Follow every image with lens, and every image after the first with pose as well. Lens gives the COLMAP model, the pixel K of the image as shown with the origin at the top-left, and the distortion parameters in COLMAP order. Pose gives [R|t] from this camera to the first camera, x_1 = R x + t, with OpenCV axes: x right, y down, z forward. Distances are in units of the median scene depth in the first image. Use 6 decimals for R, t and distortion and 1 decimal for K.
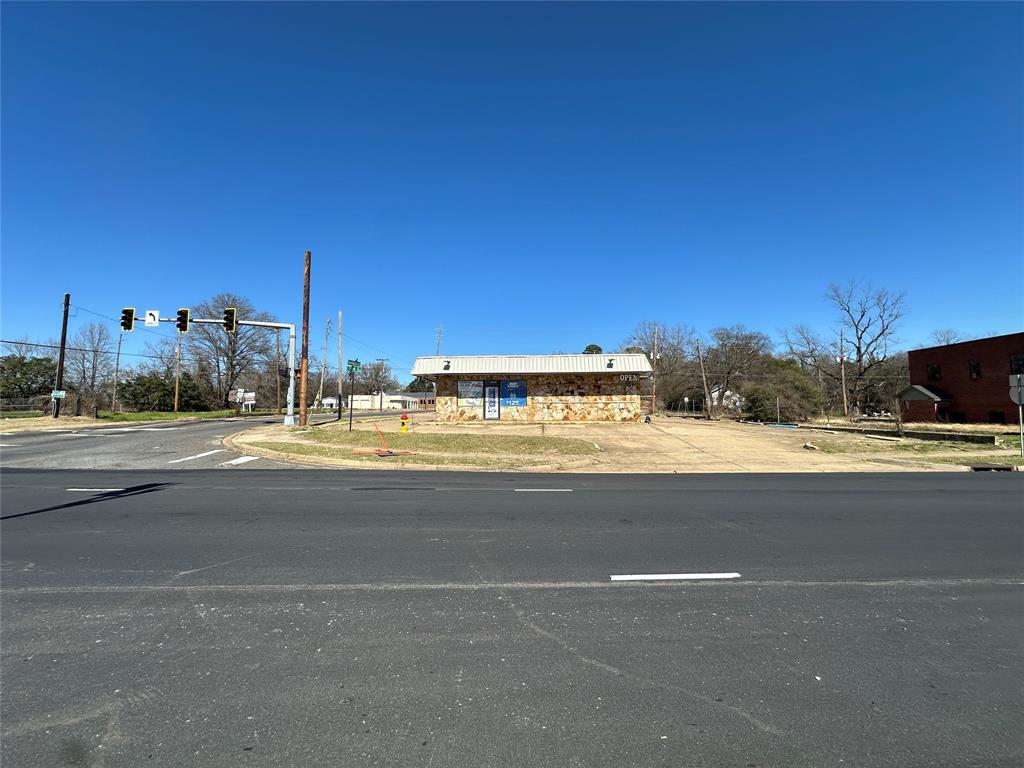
lens RADIAL K [[406.4, 0, 513.4], [0, 406.4, 381.2], [0, 0, 1]] dist [-0.002830, 0.000065]
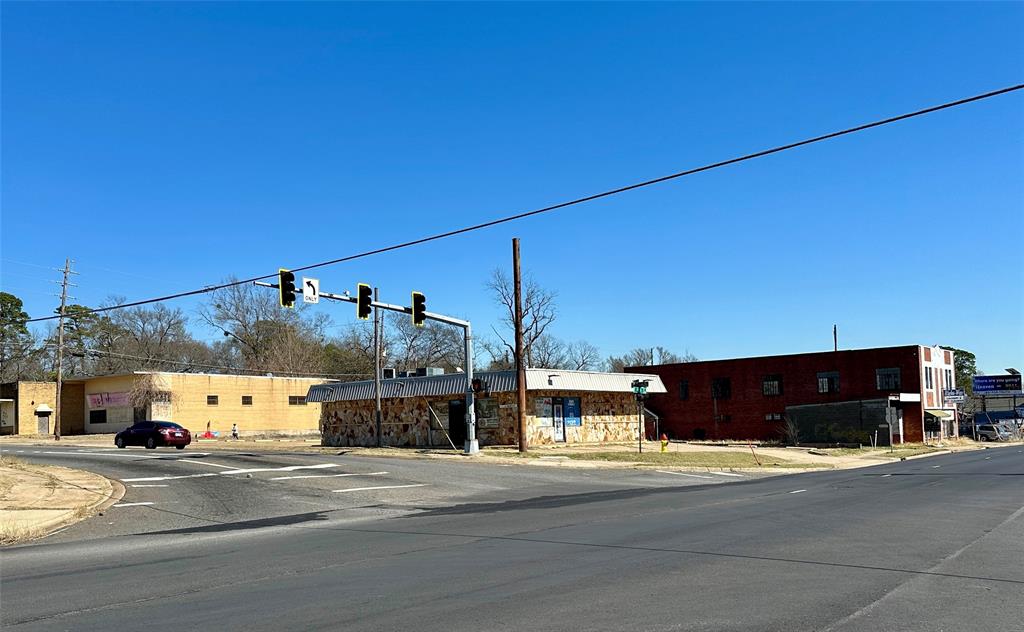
lens RADIAL K [[857.8, 0, 397.2], [0, 857.8, 397.0], [0, 0, 1]] dist [0.101793, -0.003188]
pose [[0.677972, 0.018628, 0.734852, -1.669208], [-0.039693, 0.999148, 0.011292, -0.009752], [-0.734015, -0.036824, 0.678134, -0.006147]]
